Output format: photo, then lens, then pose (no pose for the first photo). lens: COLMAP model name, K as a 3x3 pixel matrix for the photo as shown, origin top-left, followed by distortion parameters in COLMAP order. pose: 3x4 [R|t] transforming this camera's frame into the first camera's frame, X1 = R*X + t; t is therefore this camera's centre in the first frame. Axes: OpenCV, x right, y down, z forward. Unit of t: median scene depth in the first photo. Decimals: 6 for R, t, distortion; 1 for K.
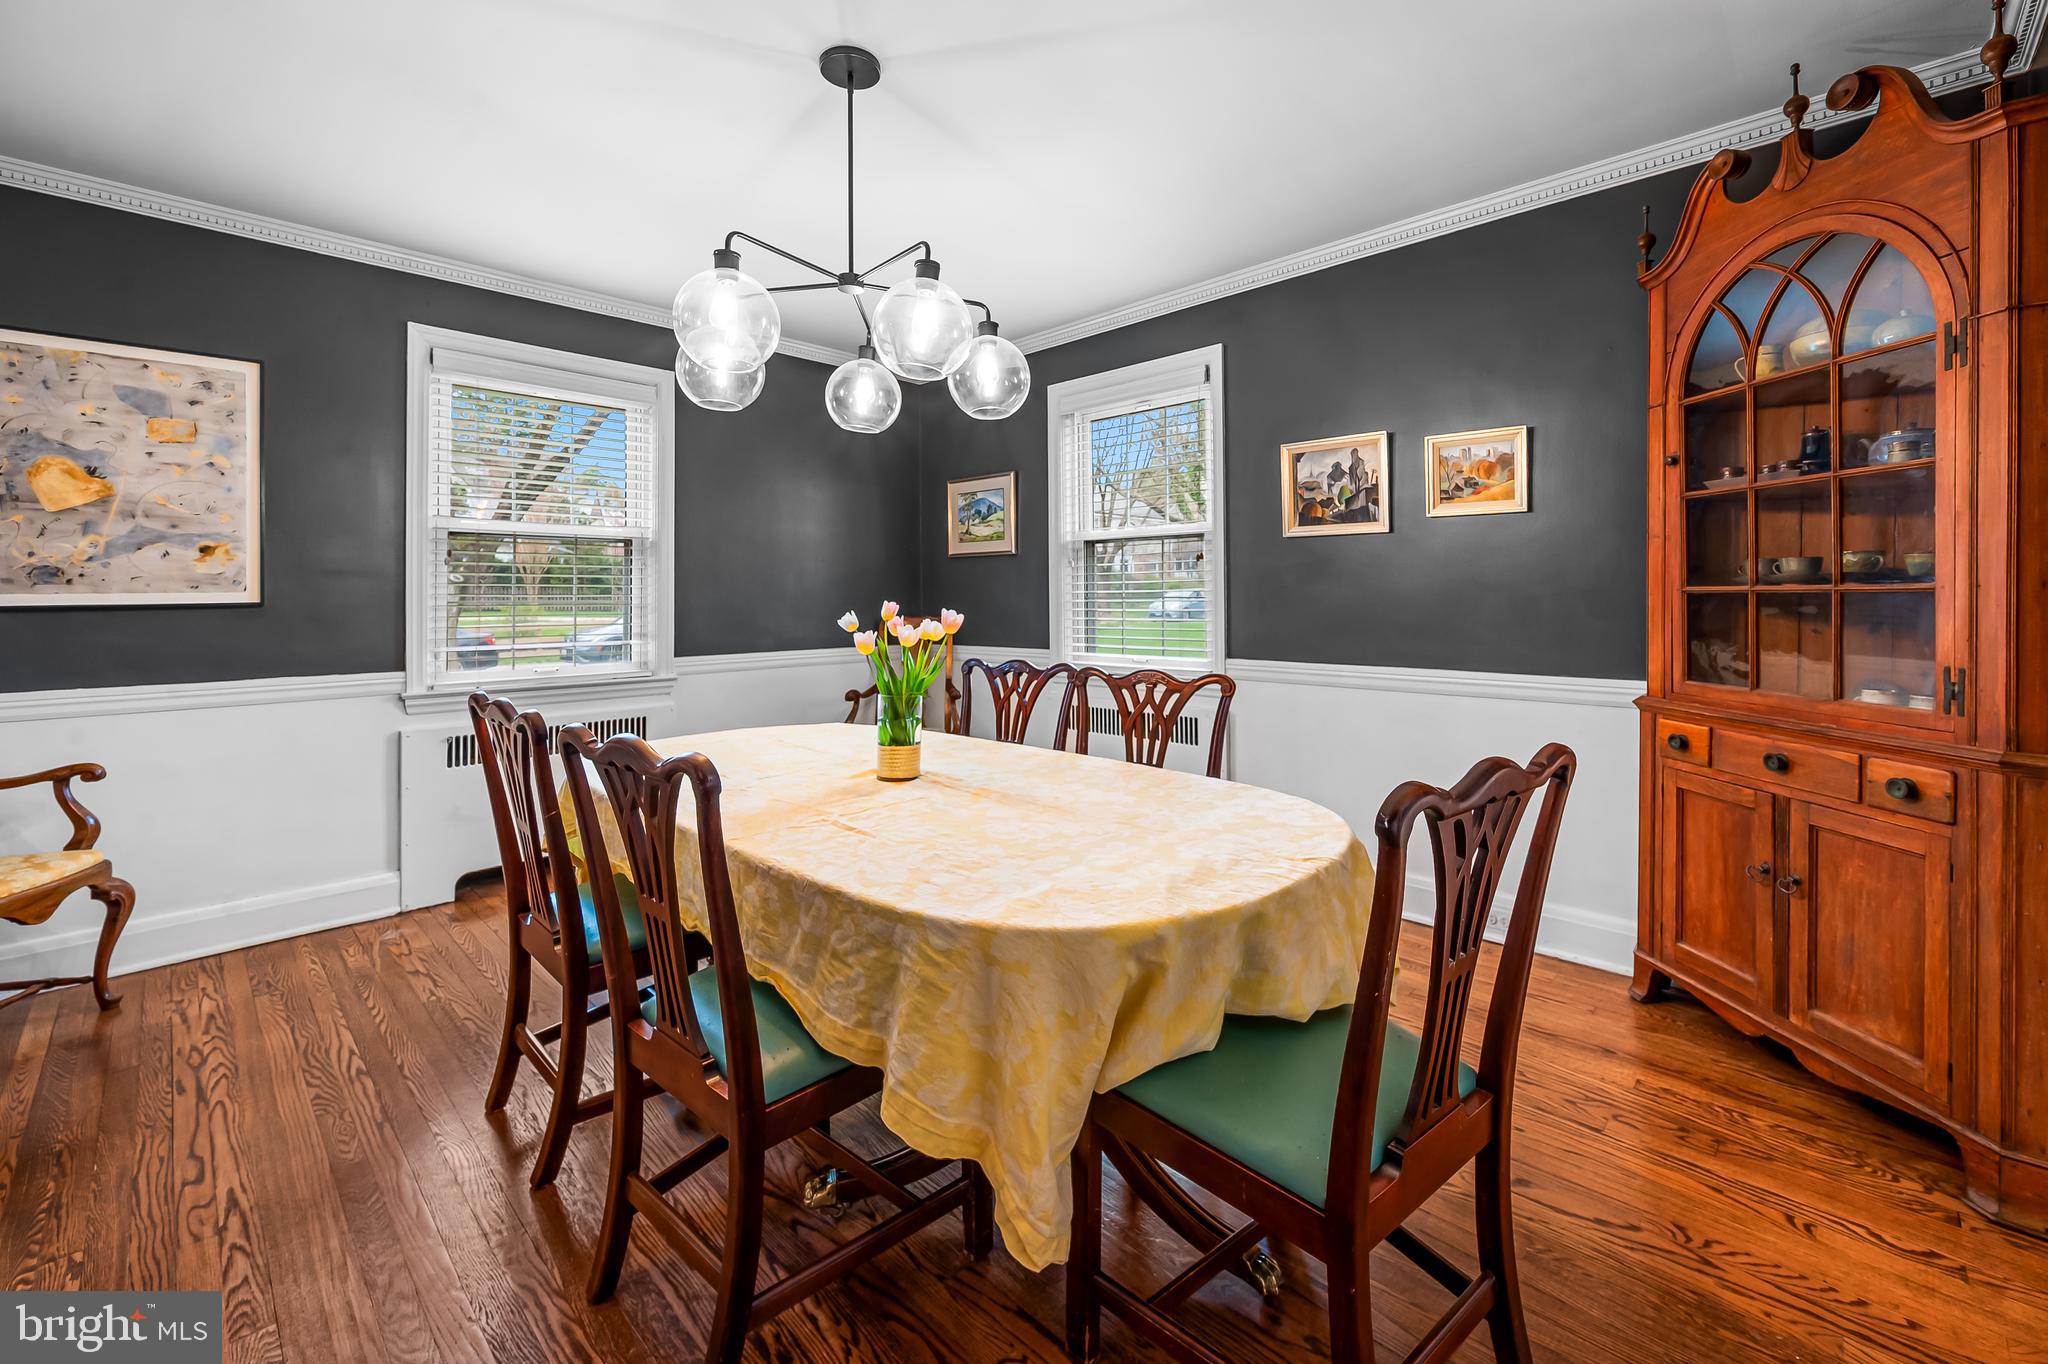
lens RADIAL K [[855.4, 0, 1028.9], [0, 855.4, 609.5], [0, 0, 1]] dist [0.001087, 0.000422]
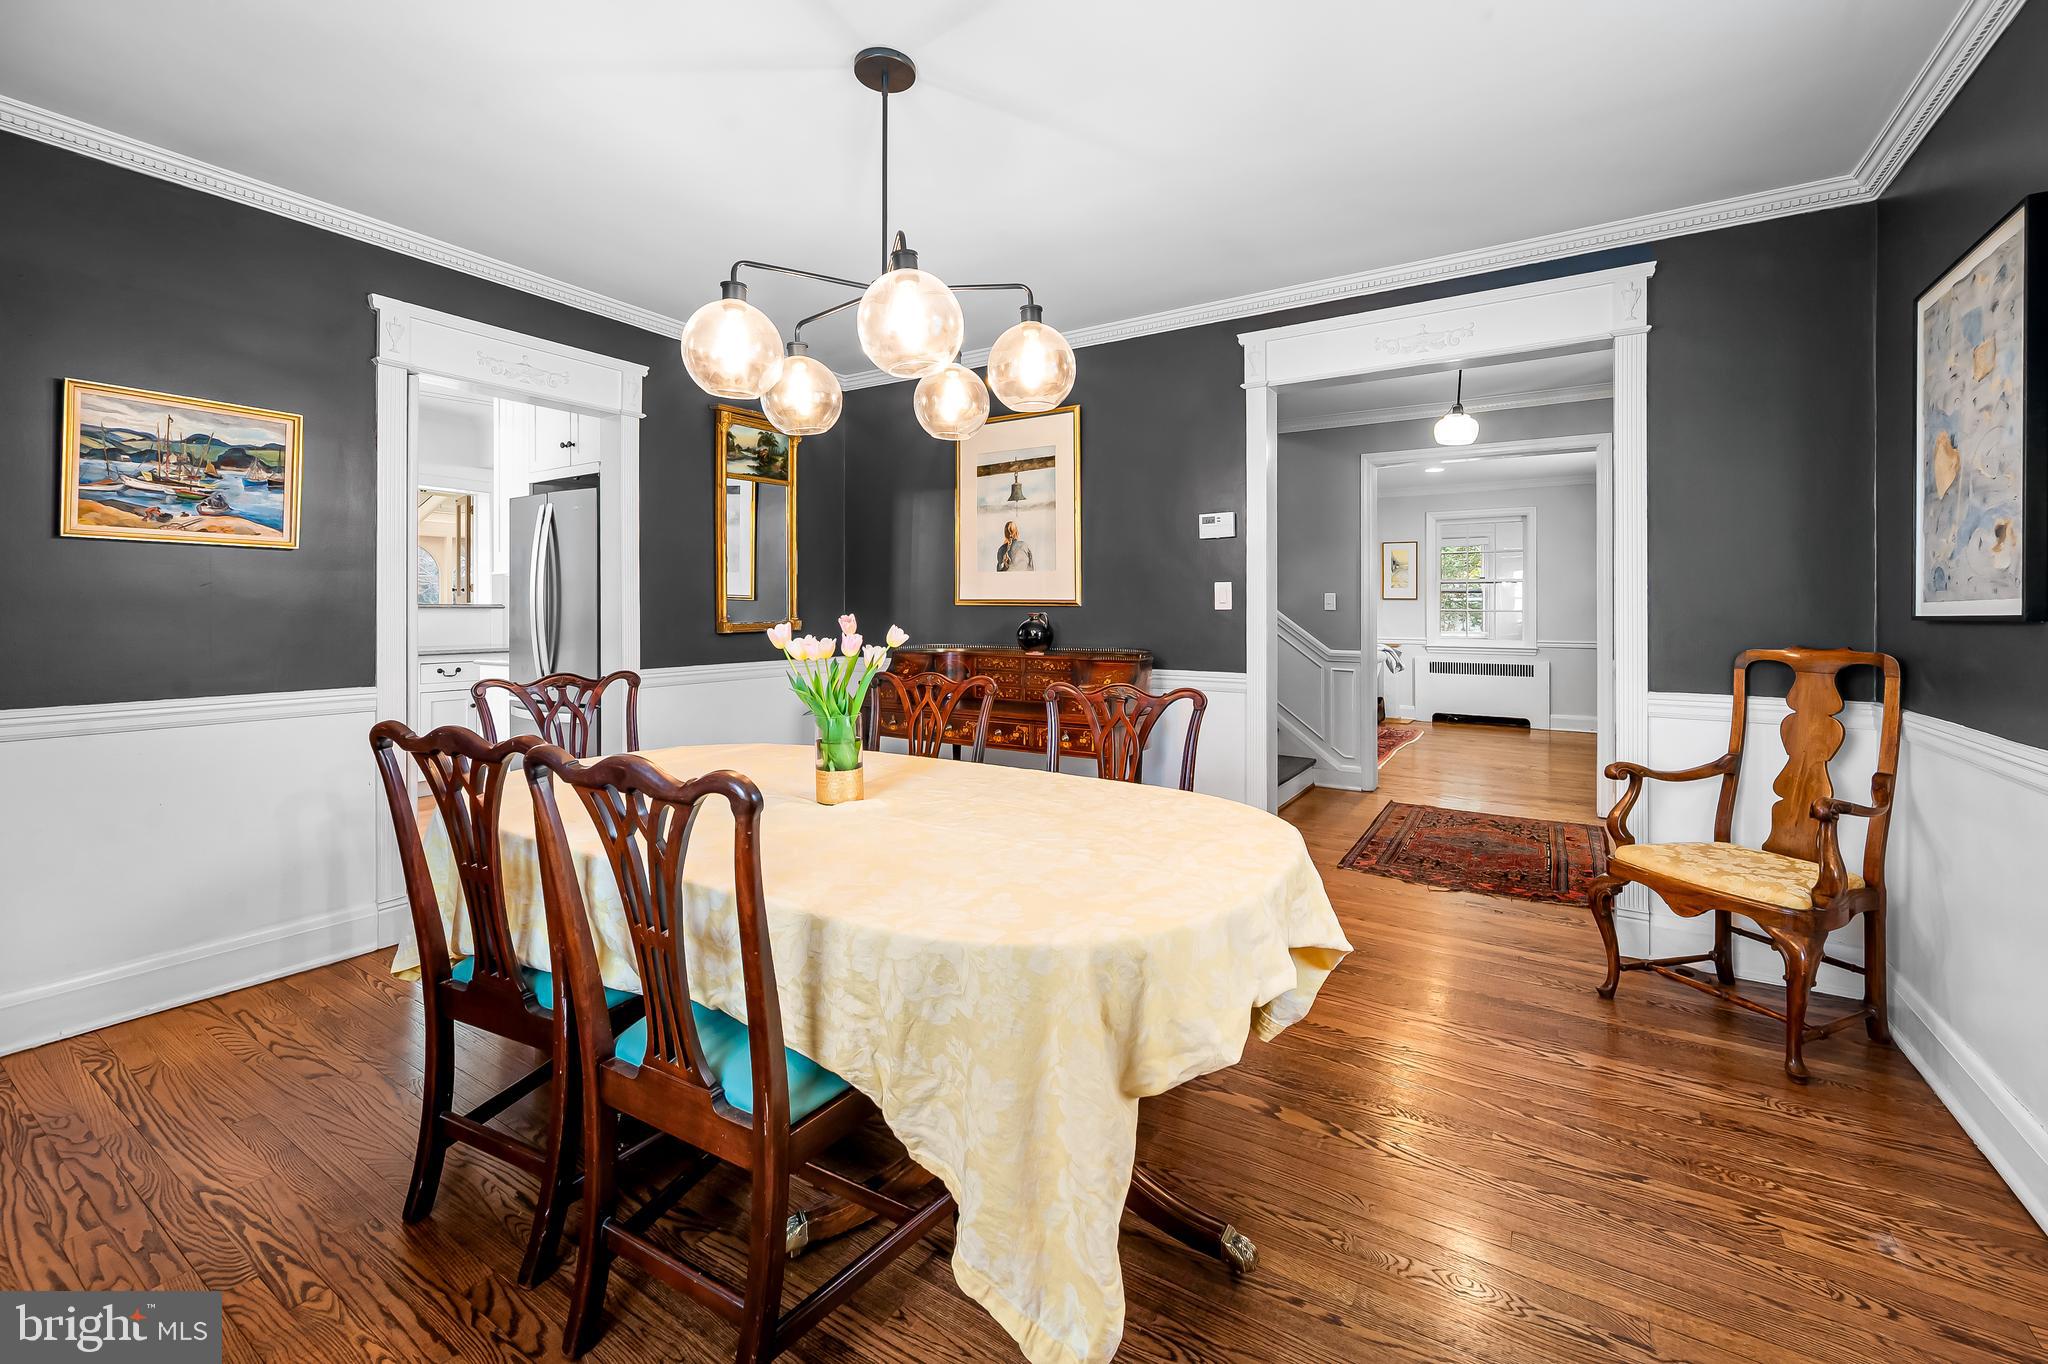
lens RADIAL K [[855.4, 0, 1028.9], [0, 855.4, 609.5], [0, 0, 1]] dist [0.001087, 0.000422]
pose [[-0.978710, 0.005054, -0.205186, -0.125997], [0.001364, 0.999835, 0.018120, -0.025997], [0.205244, 0.017454, -0.978555, 1.526423]]
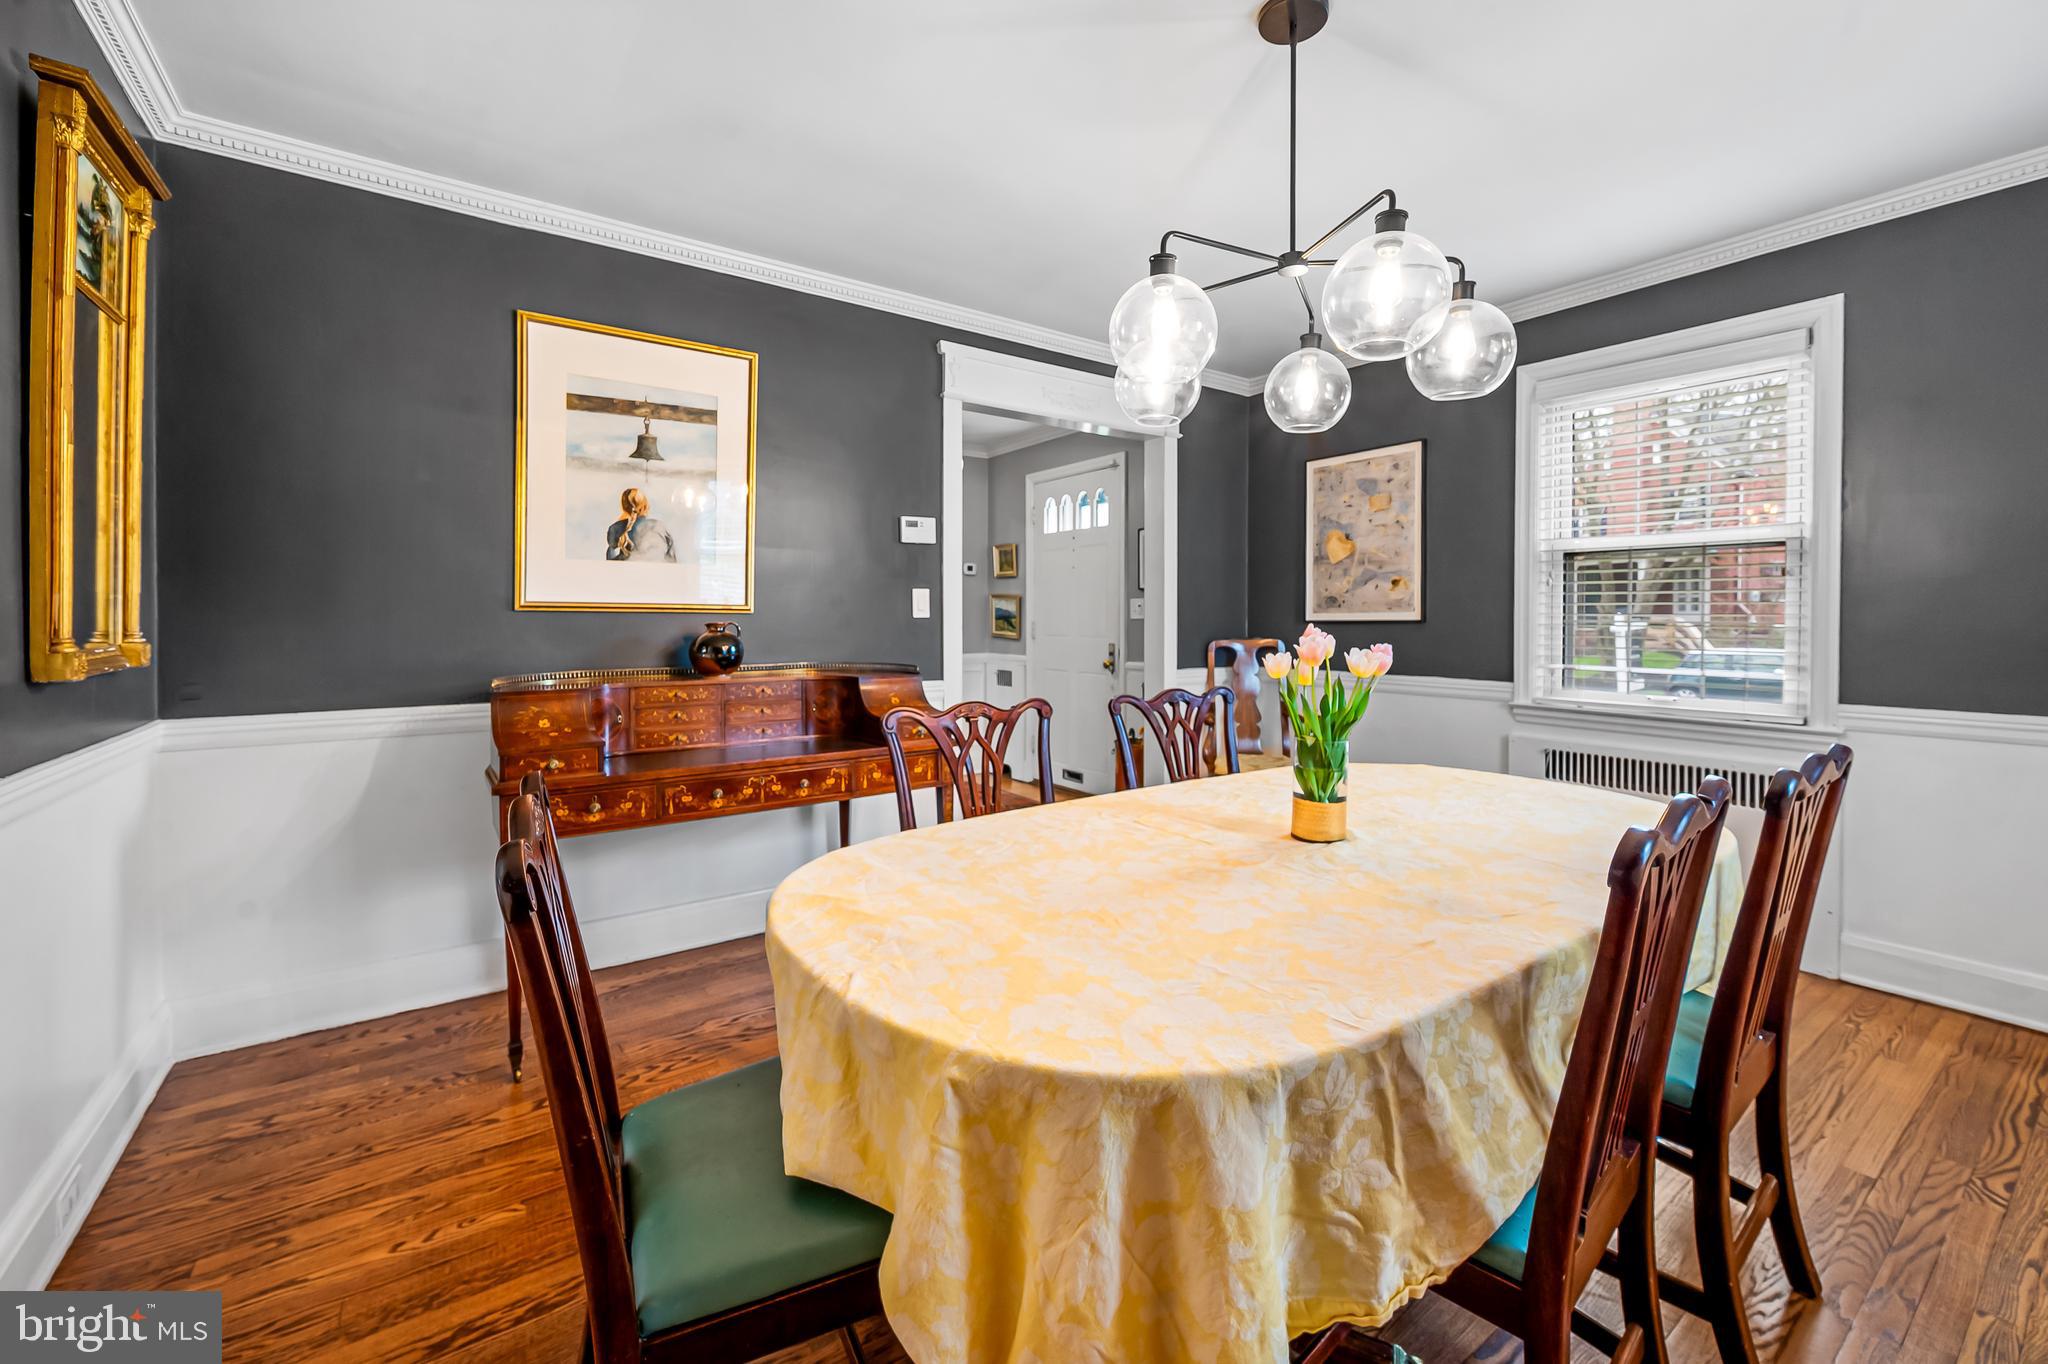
lens RADIAL K [[855.4, 0, 1028.9], [0, 855.4, 609.5], [0, 0, 1]] dist [0.001087, 0.000422]
pose [[-0.159677, -0.005531, -0.987154, 0.552695], [-0.014573, 0.999889, -0.003245, -0.011580], [0.987062, 0.013868, -0.159740, 0.648058]]
